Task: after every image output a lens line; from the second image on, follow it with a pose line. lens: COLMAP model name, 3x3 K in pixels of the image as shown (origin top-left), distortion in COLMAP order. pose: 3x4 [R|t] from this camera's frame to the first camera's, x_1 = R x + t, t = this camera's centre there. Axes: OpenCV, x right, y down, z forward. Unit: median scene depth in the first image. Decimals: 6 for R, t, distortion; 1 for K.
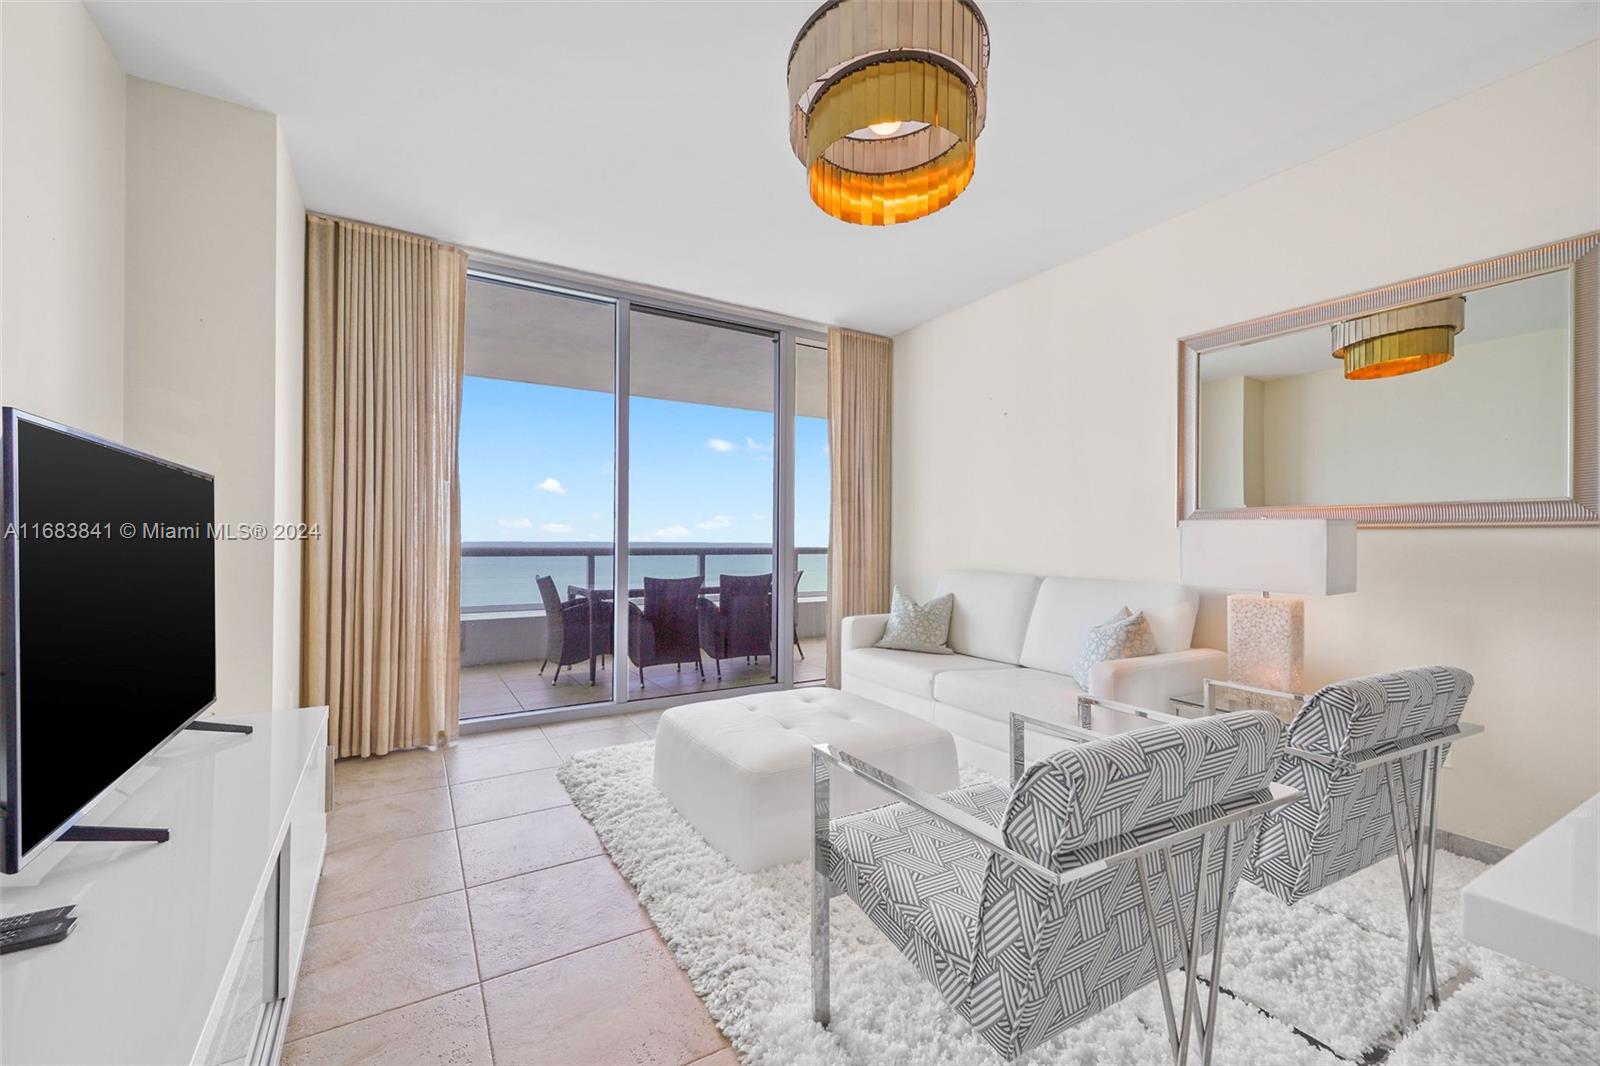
lens RADIAL K [[643.6, 0, 790.6], [0, 643.6, 540.2], [0, 0, 1]] dist [0.022063, -0.006973]
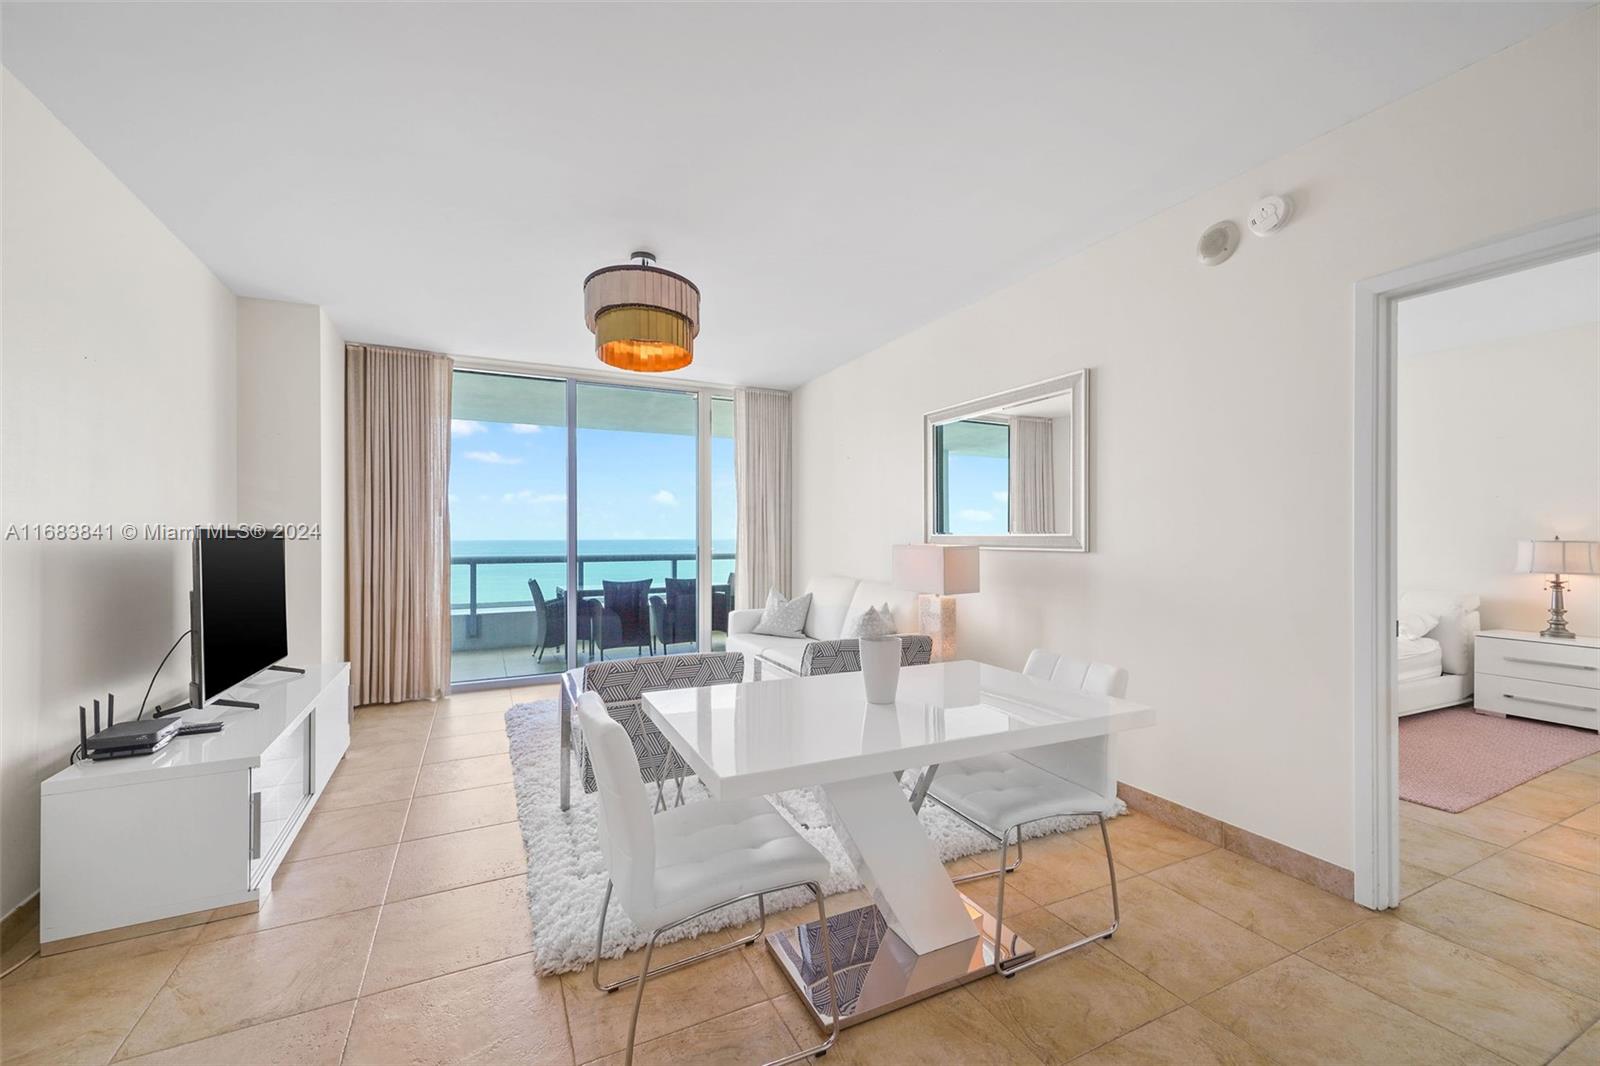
lens RADIAL K [[643.6, 0, 790.9], [0, 643.6, 539.5], [0, 0, 1]] dist [0.022063, -0.006973]
pose [[0.996103, -0.009319, -0.087701, 0.384236], [0.009627, 0.999949, 0.003091, -0.038122], [0.087667, -0.003924, 0.996142, -0.383921]]
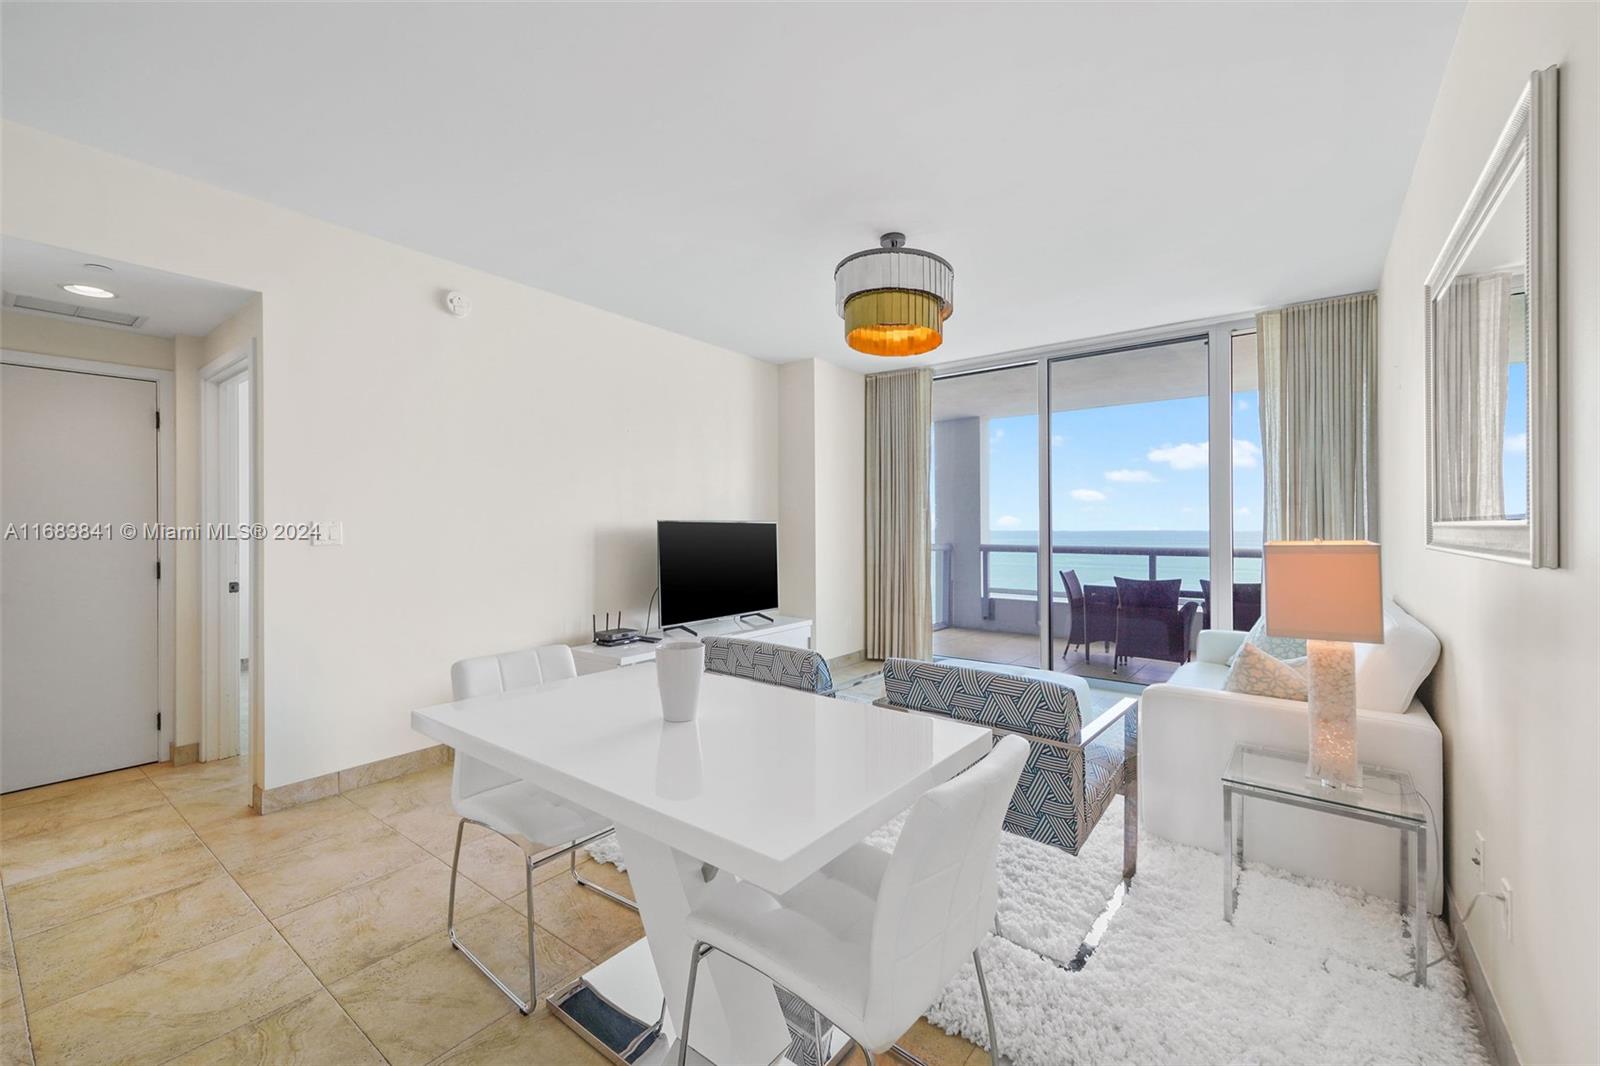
lens RADIAL K [[643.6, 0, 800.9], [0, 643.6, 526.3], [0, 0, 1]] dist [0.022063, -0.006973]
pose [[0.379461, -0.009203, -0.925162, 0.894199], [0.004059, 0.999957, -0.008282, -0.034873], [0.925199, -0.000613, 0.379482, 0.078656]]
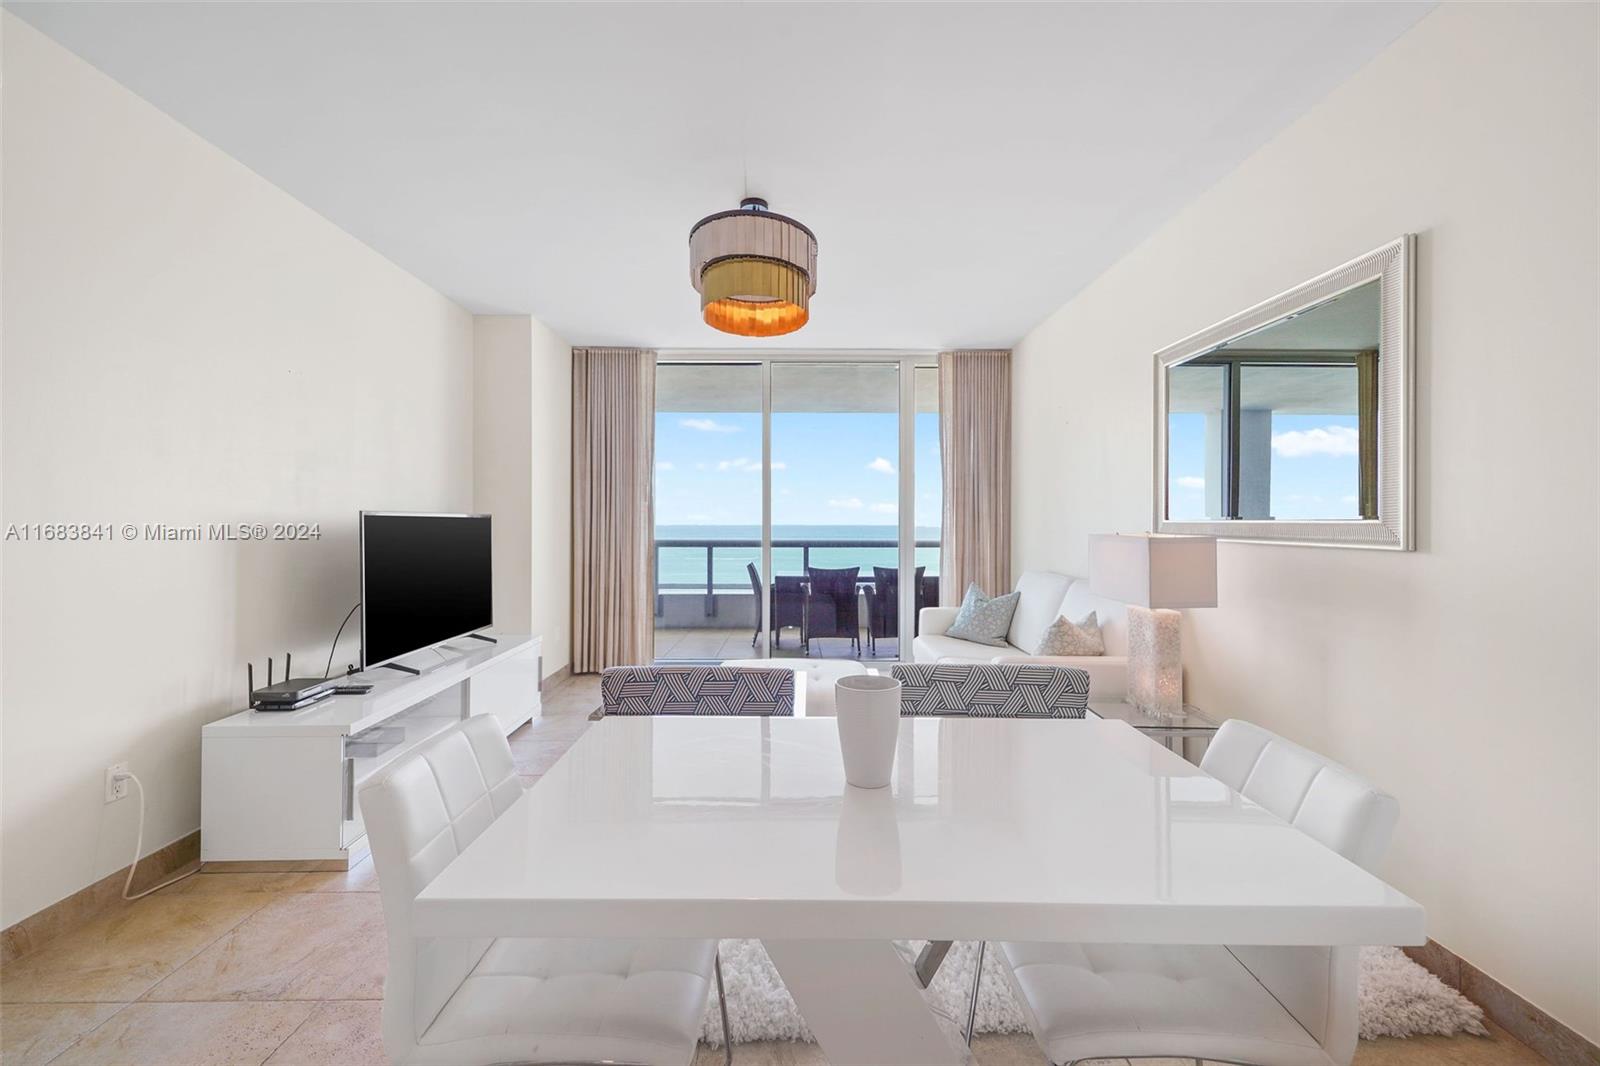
lens RADIAL K [[643.6, 0, 797.0], [0, 643.6, 524.2], [0, 0, 1]] dist [0.022063, -0.006973]
pose [[0.864958, -0.004165, -0.501827, 0.558073], [0.004518, 0.999990, -0.000512, -0.038058], [0.501824, -0.001825, 0.864968, -0.149157]]
